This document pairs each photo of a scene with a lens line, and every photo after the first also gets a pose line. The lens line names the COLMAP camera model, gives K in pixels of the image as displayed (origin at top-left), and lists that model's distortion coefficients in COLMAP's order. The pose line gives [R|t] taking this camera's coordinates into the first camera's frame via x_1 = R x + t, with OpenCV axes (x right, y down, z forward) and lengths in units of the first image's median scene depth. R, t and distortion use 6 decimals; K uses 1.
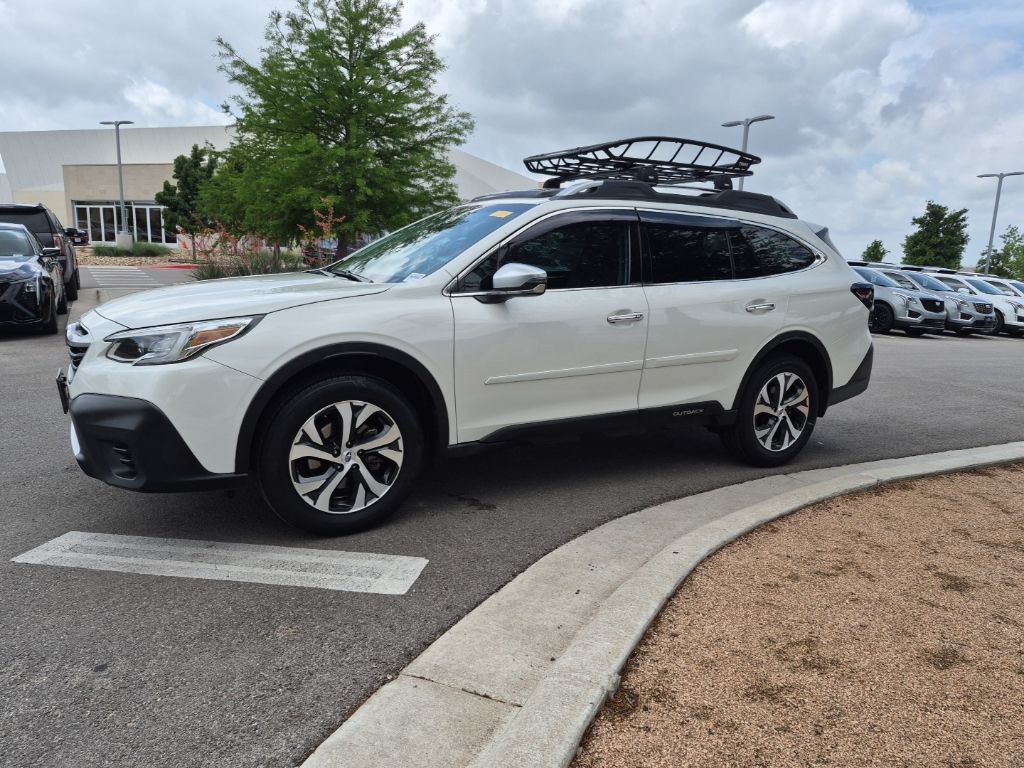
lens RADIAL K [[727.1, 0, 510.0], [0, 727.1, 386.6], [0, 0, 1]] dist [0.052710, -0.040047]
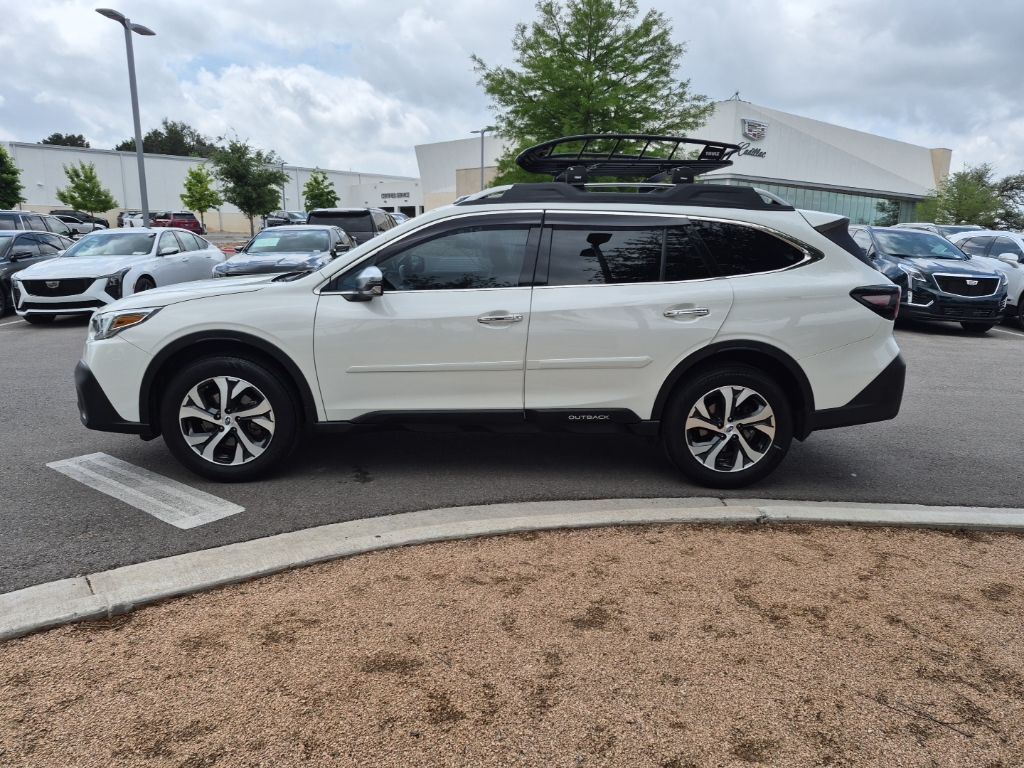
lens RADIAL K [[727.1, 0, 512.5], [0, 727.1, 389.1], [0, 0, 1]] dist [0.052710, -0.040047]
pose [[0.875398, 0.084036, -0.476042, 0.600932], [-0.072544, 0.996459, 0.042503, -0.035963], [0.477928, -0.002673, 0.878395, 0.090080]]
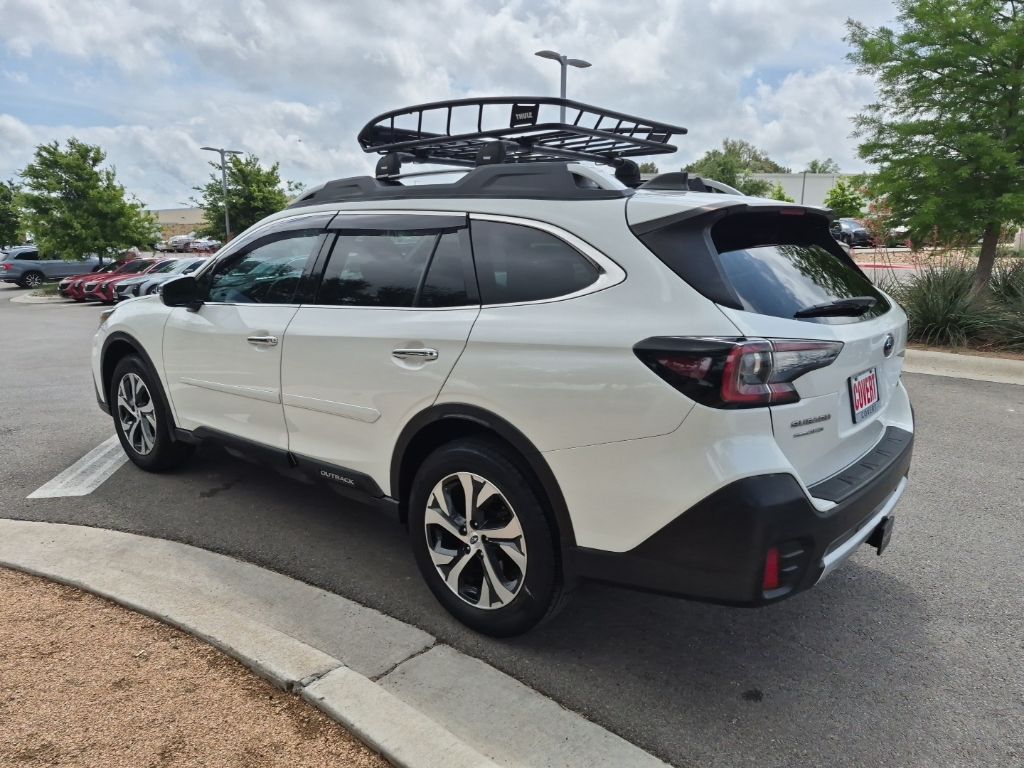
lens RADIAL K [[727.1, 0, 504.5], [0, 727.1, 380.8], [0, 0, 1]] dist [0.052710, -0.040047]
pose [[0.316239, 0.150605, -0.936649, 0.966616], [-0.157980, 0.981893, 0.104541, -0.164989], [0.935433, 0.114912, 0.334305, 0.875629]]
